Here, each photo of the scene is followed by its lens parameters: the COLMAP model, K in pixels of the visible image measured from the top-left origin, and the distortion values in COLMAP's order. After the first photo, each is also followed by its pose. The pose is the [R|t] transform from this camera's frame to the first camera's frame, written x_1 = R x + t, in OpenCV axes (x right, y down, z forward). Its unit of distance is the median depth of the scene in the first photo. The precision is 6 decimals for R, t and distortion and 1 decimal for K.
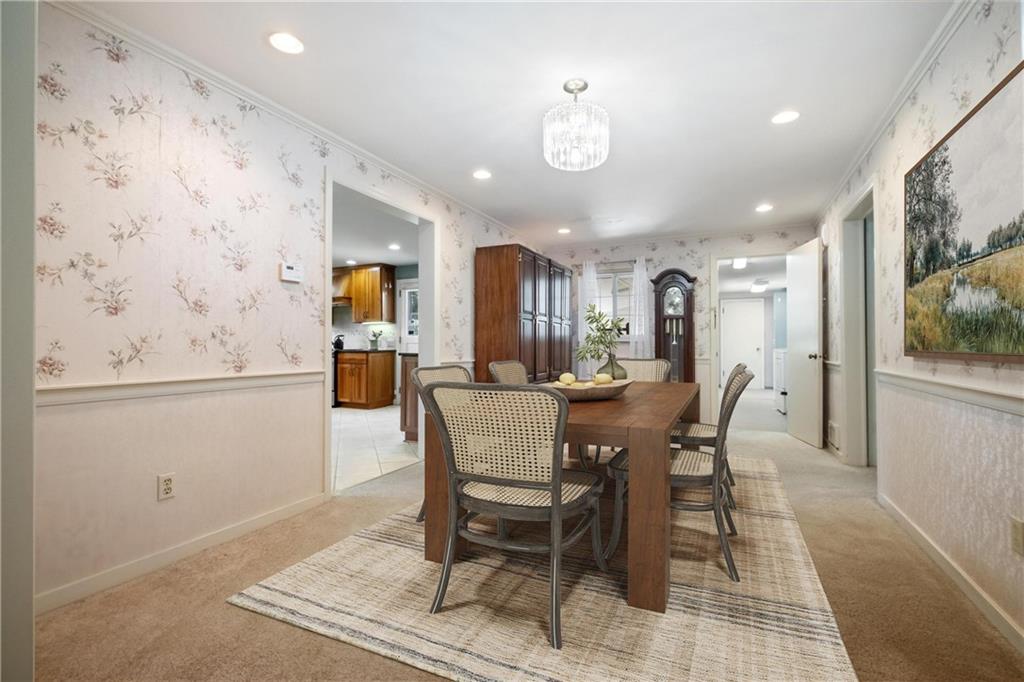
lens RADIAL K [[467.5, 0, 512.0], [0, 467.5, 341.0], [0, 0, 1]] dist [-0.001124, -0.000275]
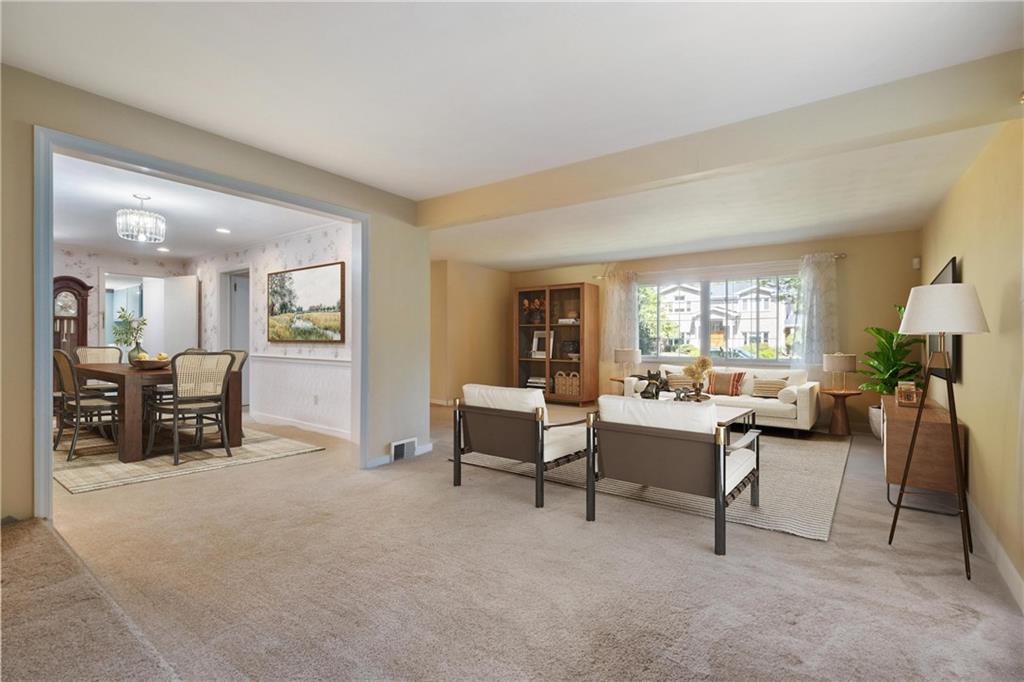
lens RADIAL K [[467.5, 0, 512.0], [0, 467.5, 341.0], [0, 0, 1]] dist [-0.001124, -0.000275]
pose [[0.226149, 0.009987, 0.974042, -1.152923], [0.000037, 0.999947, -0.010261, 0.040582], [-0.974093, 0.002356, 0.226136, -0.738119]]
